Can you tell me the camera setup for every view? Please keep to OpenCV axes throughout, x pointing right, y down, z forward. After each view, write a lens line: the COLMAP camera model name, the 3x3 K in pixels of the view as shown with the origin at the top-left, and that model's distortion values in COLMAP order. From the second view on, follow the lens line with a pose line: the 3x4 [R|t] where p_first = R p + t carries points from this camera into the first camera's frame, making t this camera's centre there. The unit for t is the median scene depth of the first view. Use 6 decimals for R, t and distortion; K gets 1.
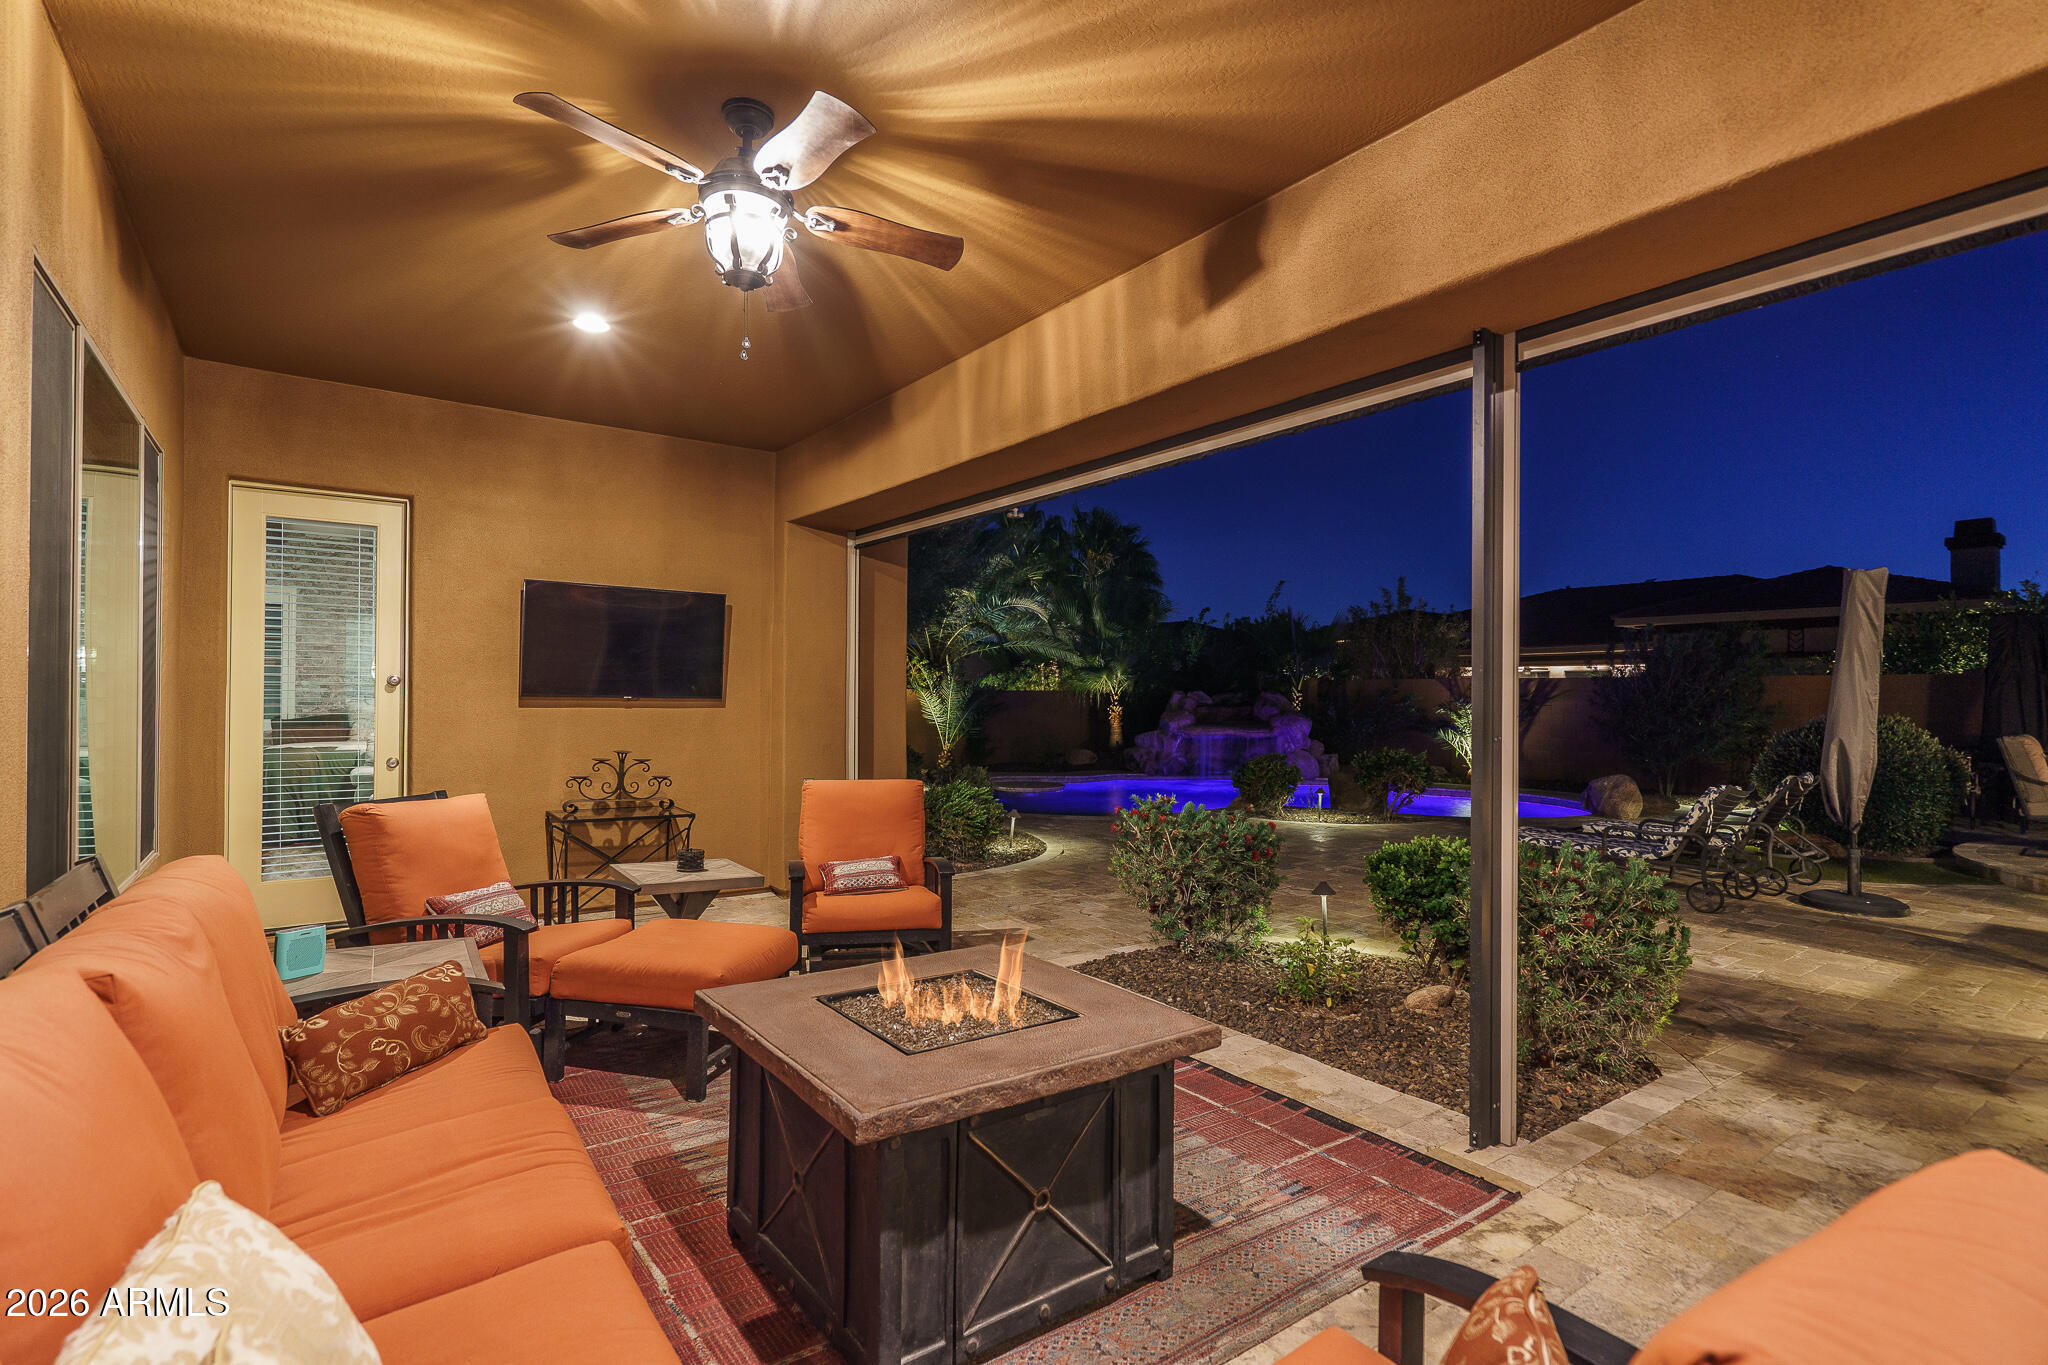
lens RADIAL K [[934.4, 0, 1019.9], [0, 934.4, 692.6], [0, 0, 1]] dist [0.003603, 0.001830]
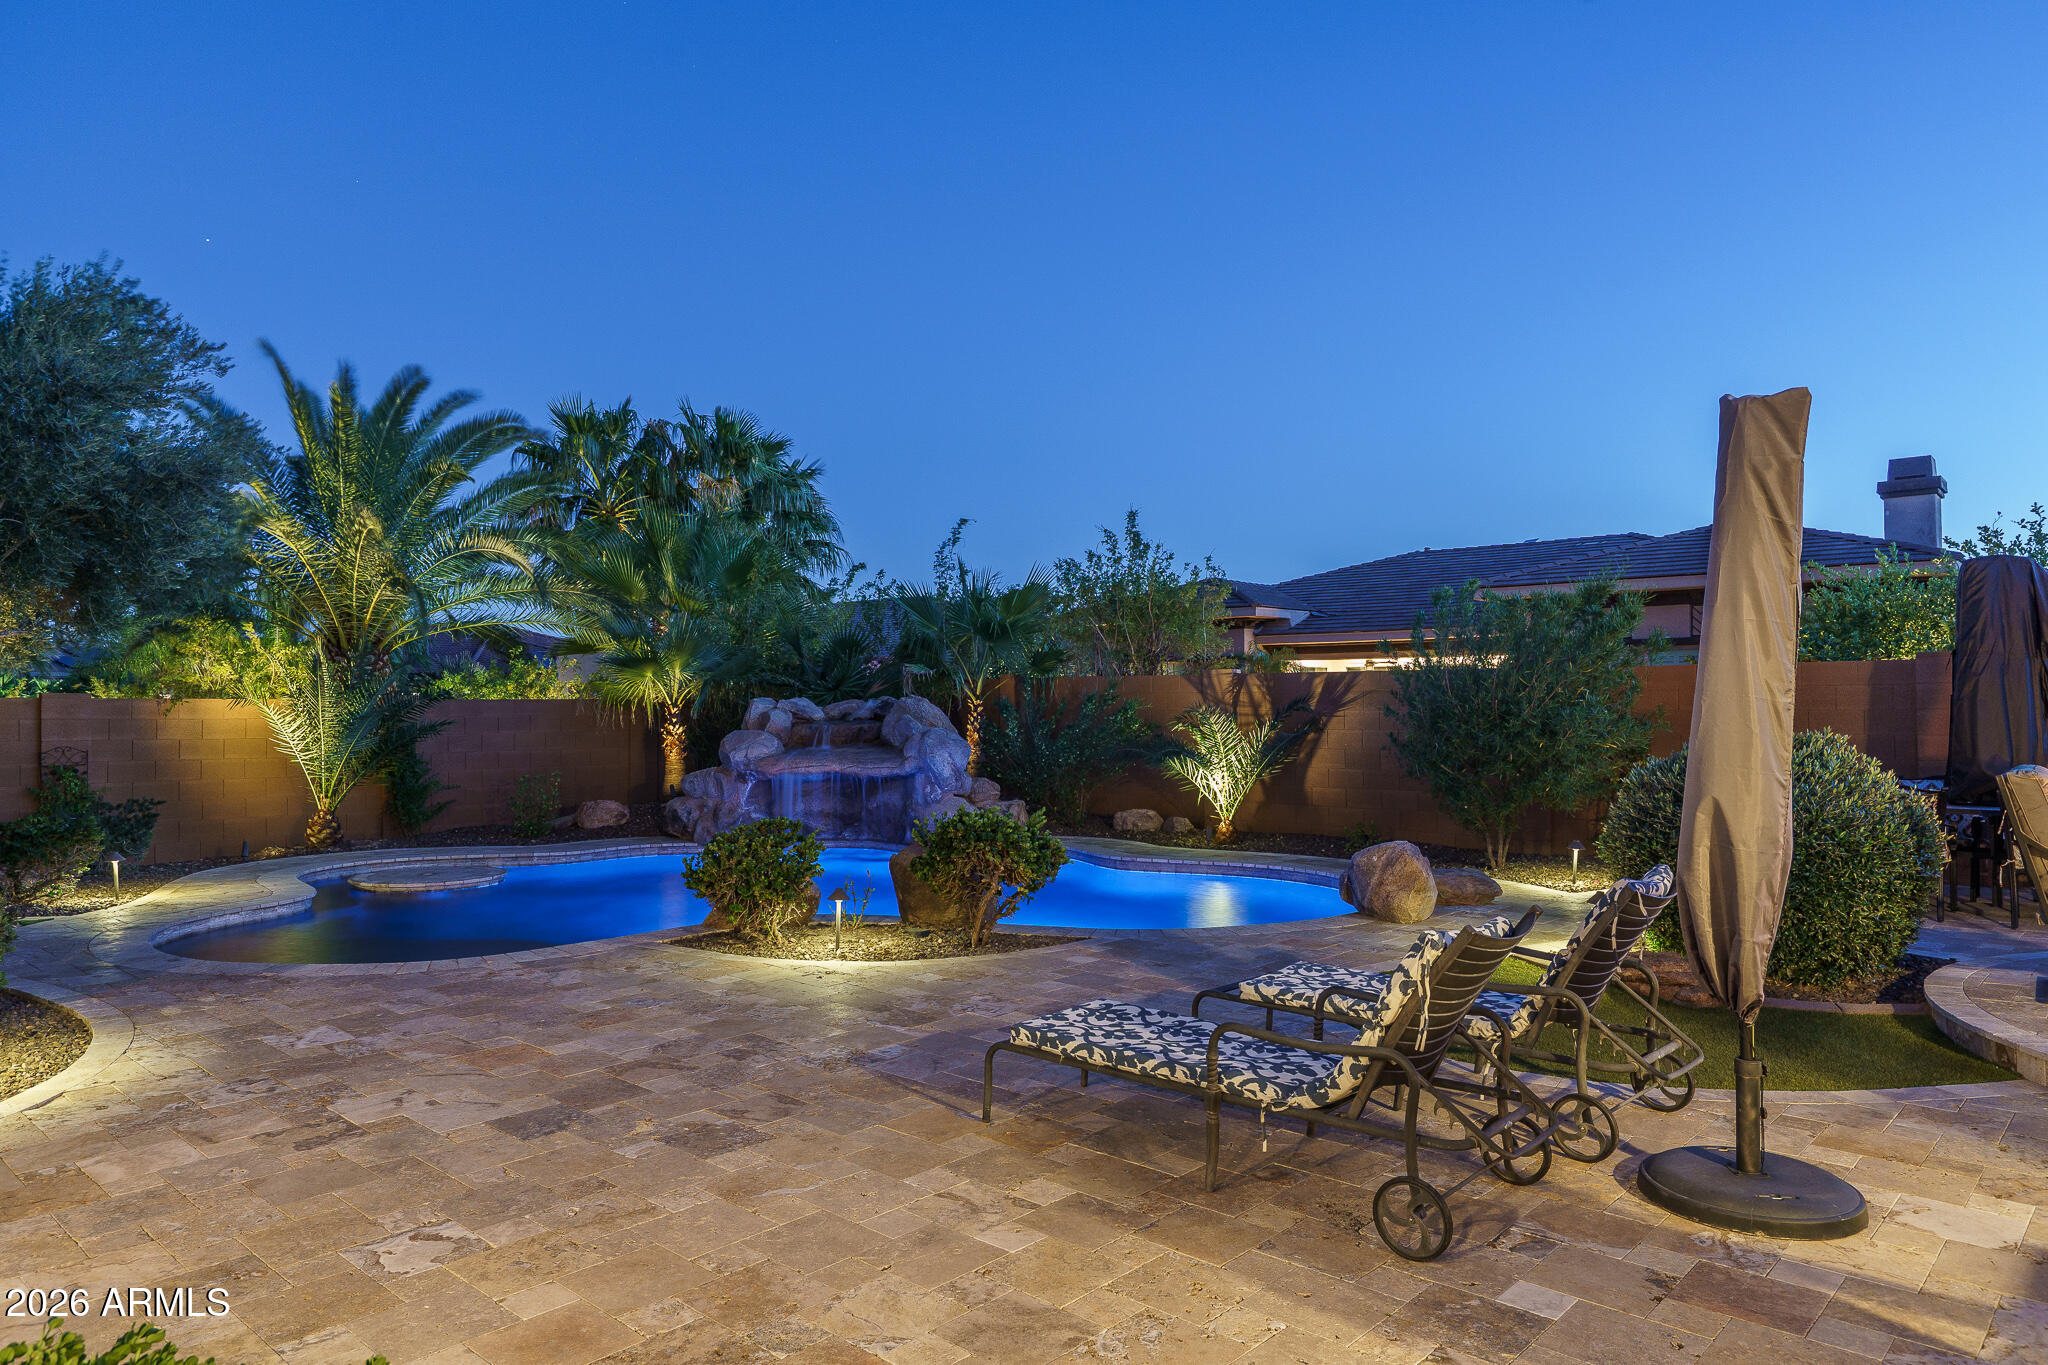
lens RADIAL K [[1302.4, 0, 993.0], [0, 1302.4, 691.1], [0, 0, 1]] dist [0.005191, 0.008487]
pose [[0.982665, -0.007466, 0.185239, 0.172358], [0.008934, 0.999935, -0.007087, 0.001079], [-0.185174, 0.008619, 0.982668, 0.186405]]
